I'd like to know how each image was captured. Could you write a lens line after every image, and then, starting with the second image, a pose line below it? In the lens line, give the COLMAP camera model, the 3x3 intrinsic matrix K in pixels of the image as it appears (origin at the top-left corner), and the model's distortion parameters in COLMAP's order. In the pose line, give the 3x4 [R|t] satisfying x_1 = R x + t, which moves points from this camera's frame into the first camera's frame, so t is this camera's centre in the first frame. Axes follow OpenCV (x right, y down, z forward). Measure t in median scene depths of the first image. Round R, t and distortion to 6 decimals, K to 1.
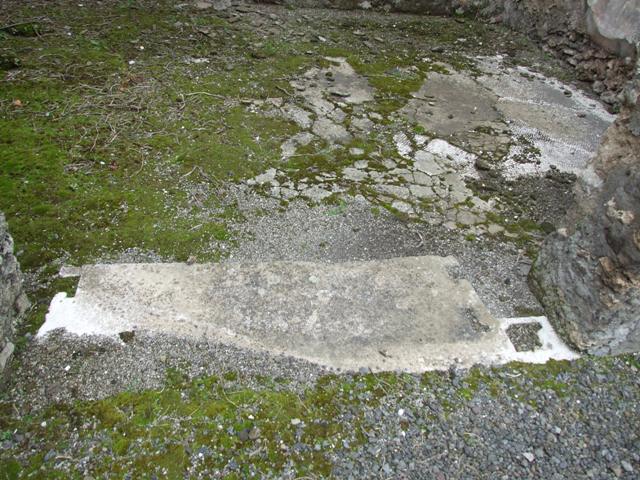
lens RADIAL K [[528.4, 0, 320.0], [0, 528.4, 240.0], [0, 0, 1]] dist [-0.061472, 0.063445]
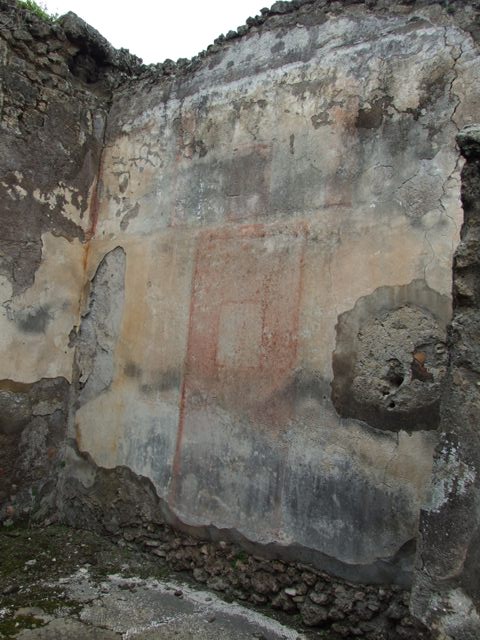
lens RADIAL K [[528.4, 0, 240.0], [0, 528.4, 320.0], [0, 0, 1]] dist [-0.061472, 0.063445]
pose [[0.706591, 0.010544, 0.707543, -0.092380], [0.432488, 0.784965, -0.443604, -0.198162], [-0.560074, 0.619451, 0.550089, 0.140362]]
